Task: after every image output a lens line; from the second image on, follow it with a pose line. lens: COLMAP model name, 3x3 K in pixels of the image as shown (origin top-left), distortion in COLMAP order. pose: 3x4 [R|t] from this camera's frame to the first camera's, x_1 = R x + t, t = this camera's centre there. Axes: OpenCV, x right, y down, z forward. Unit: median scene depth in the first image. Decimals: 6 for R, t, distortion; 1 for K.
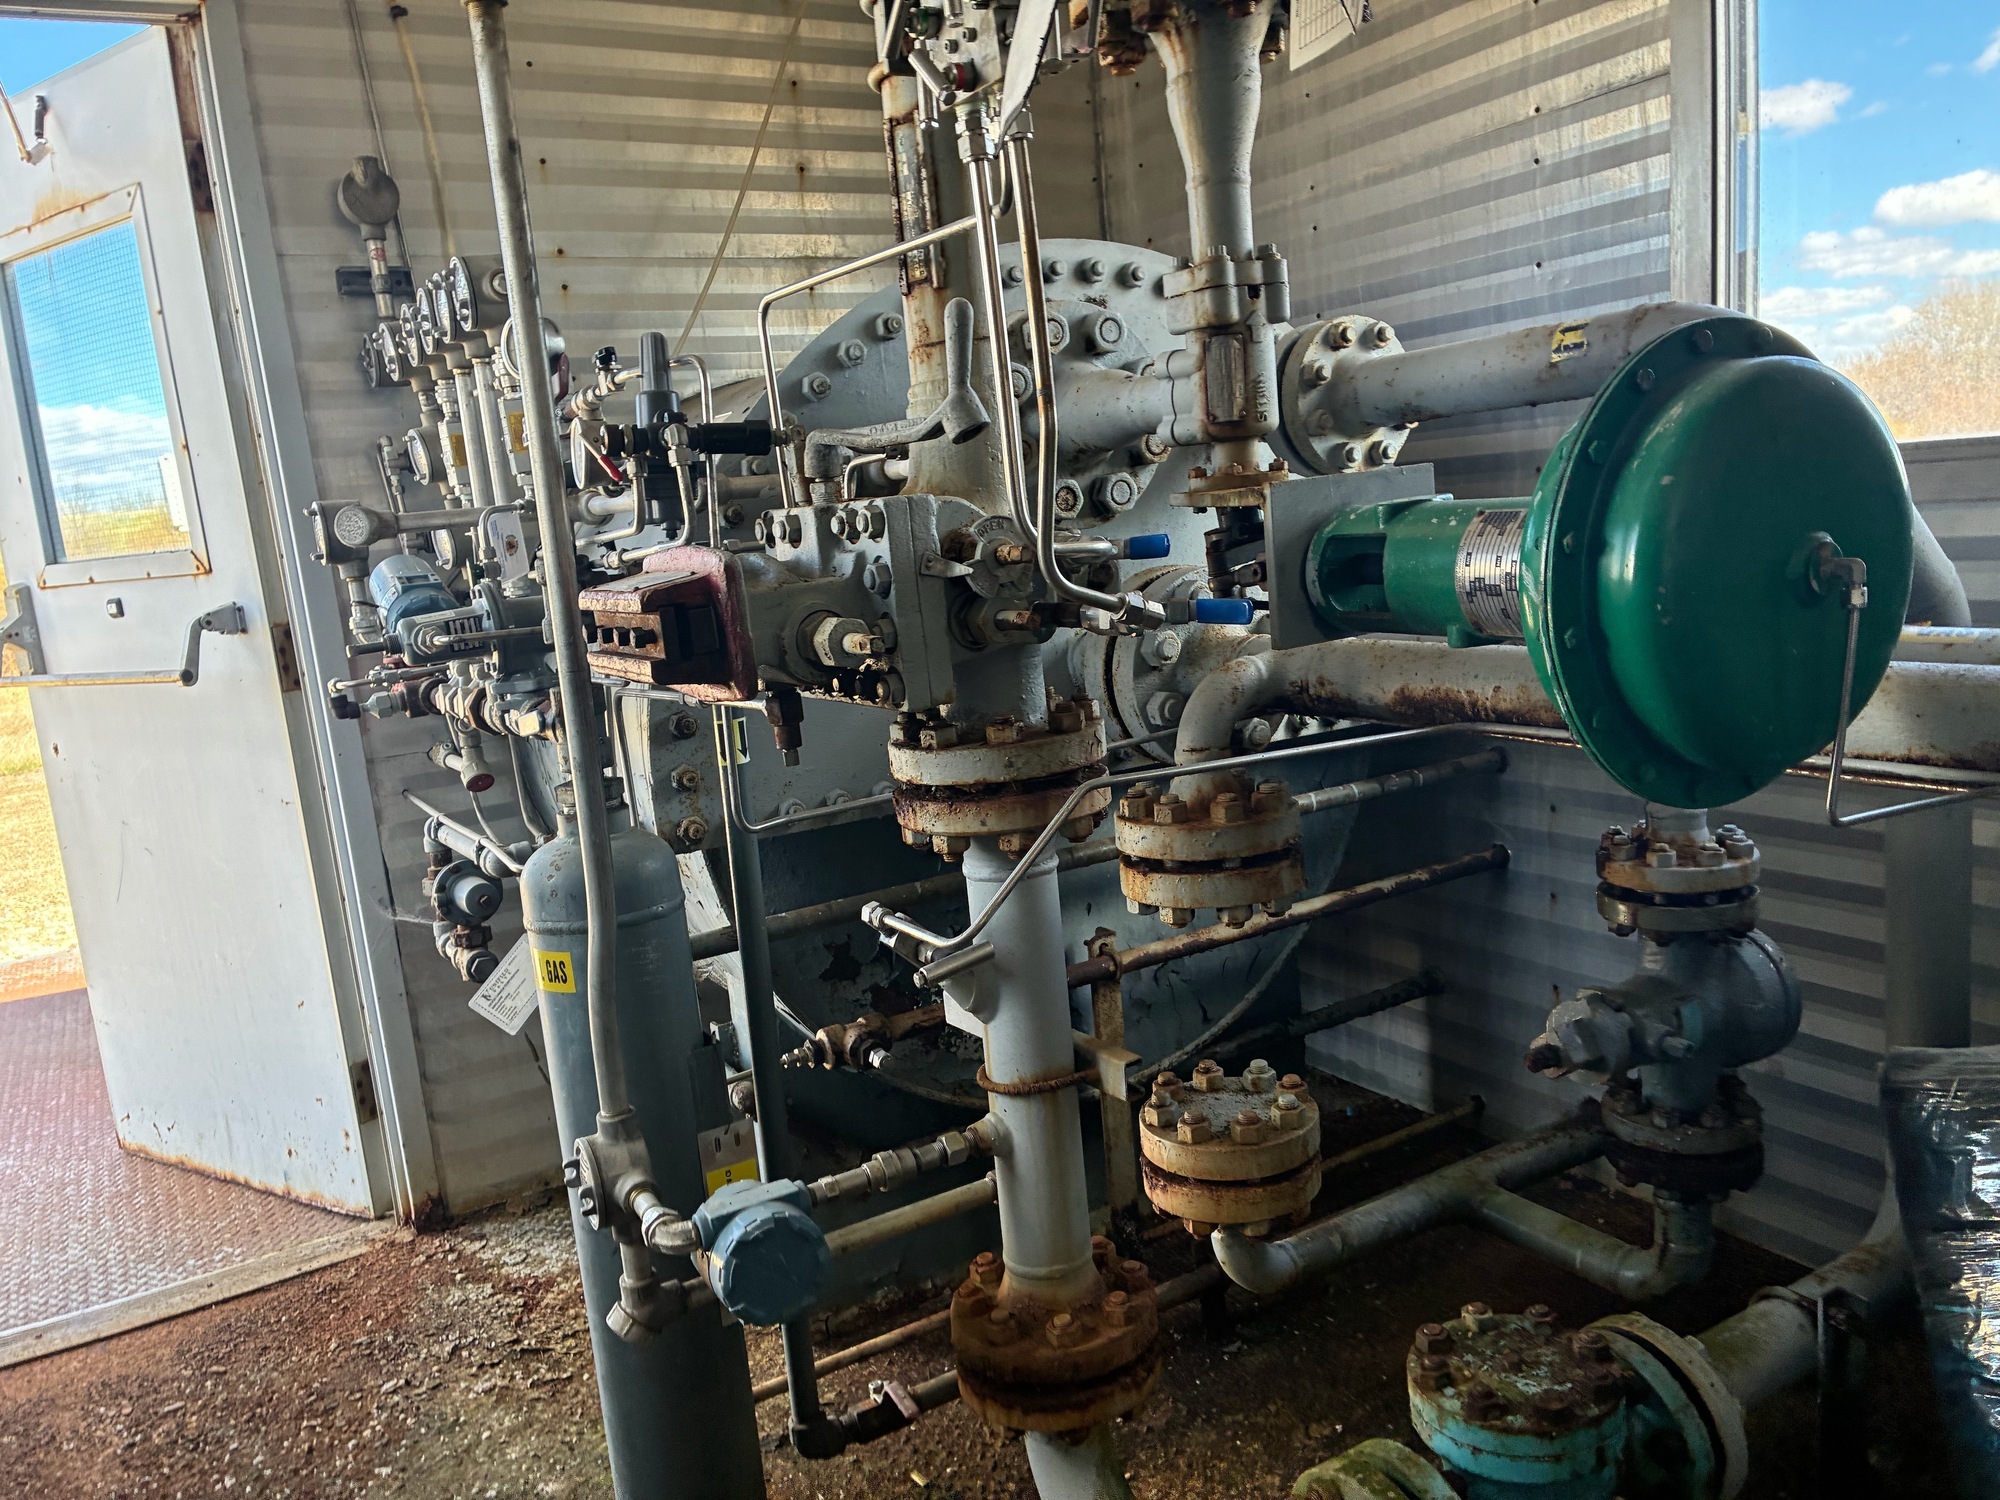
lens RADIAL K [[1507.7, 0, 991.8], [0, 1507.7, 783.0], [0, 0, 1]] dist [0.050625, -0.078779]
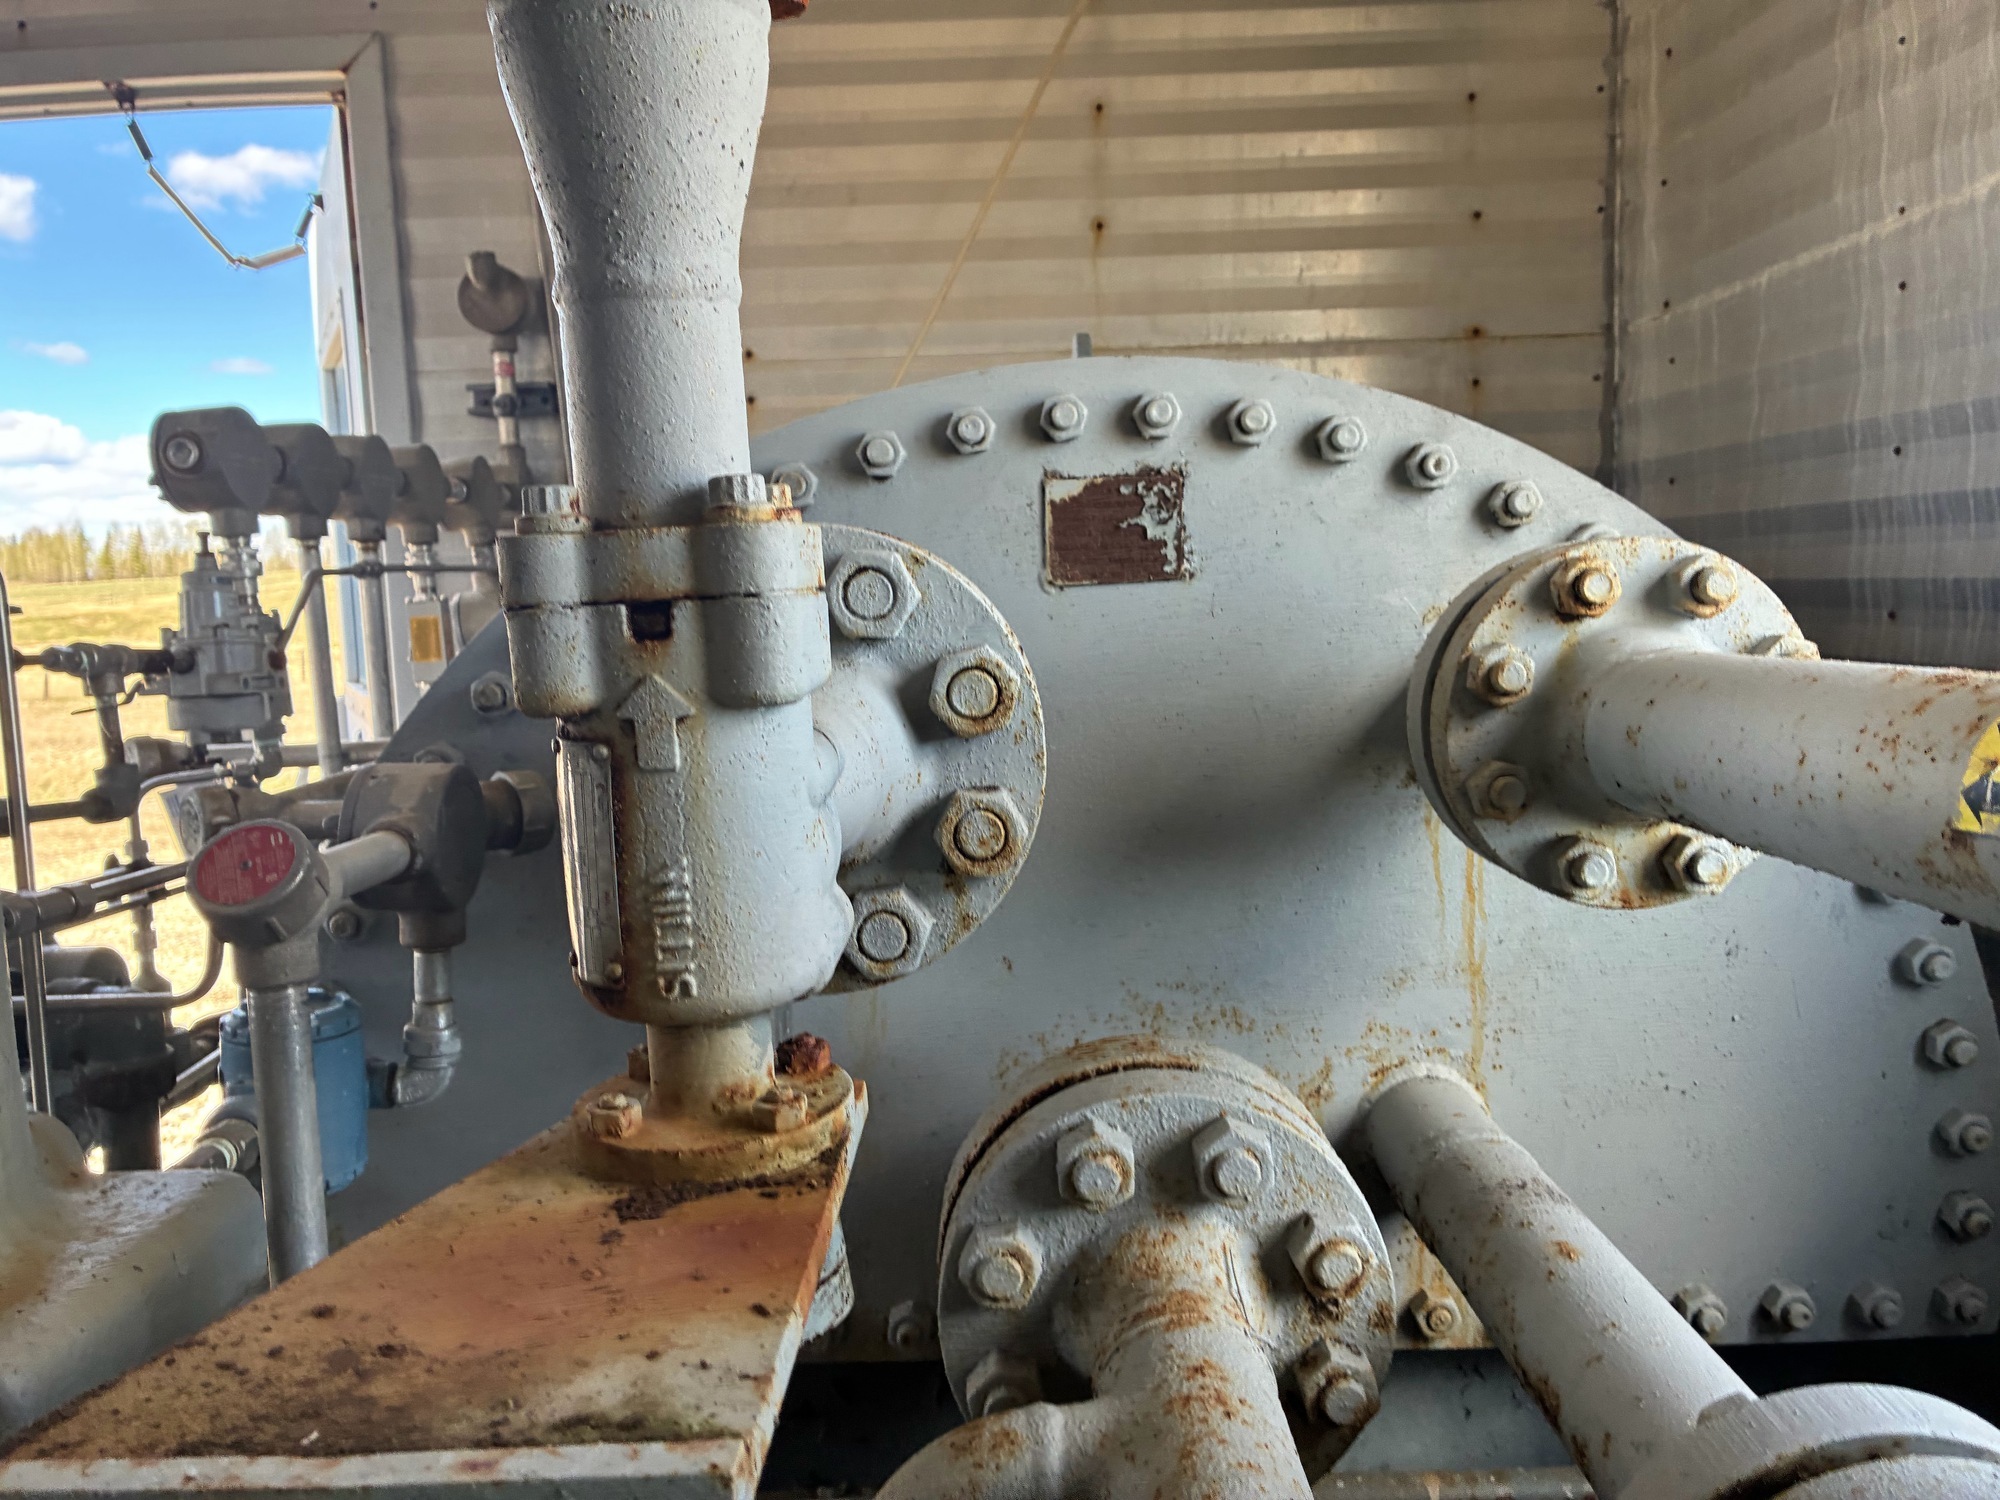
lens RADIAL K [[1507.7, 0, 991.8], [0, 1507.7, 783.0], [0, 0, 1]] dist [0.050625, -0.078779]
pose [[0.867721, 0.120136, -0.482315, 0.354992], [-0.130358, 0.991389, 0.012414, -0.270503], [0.479654, 0.052101, 0.875910, 0.671068]]
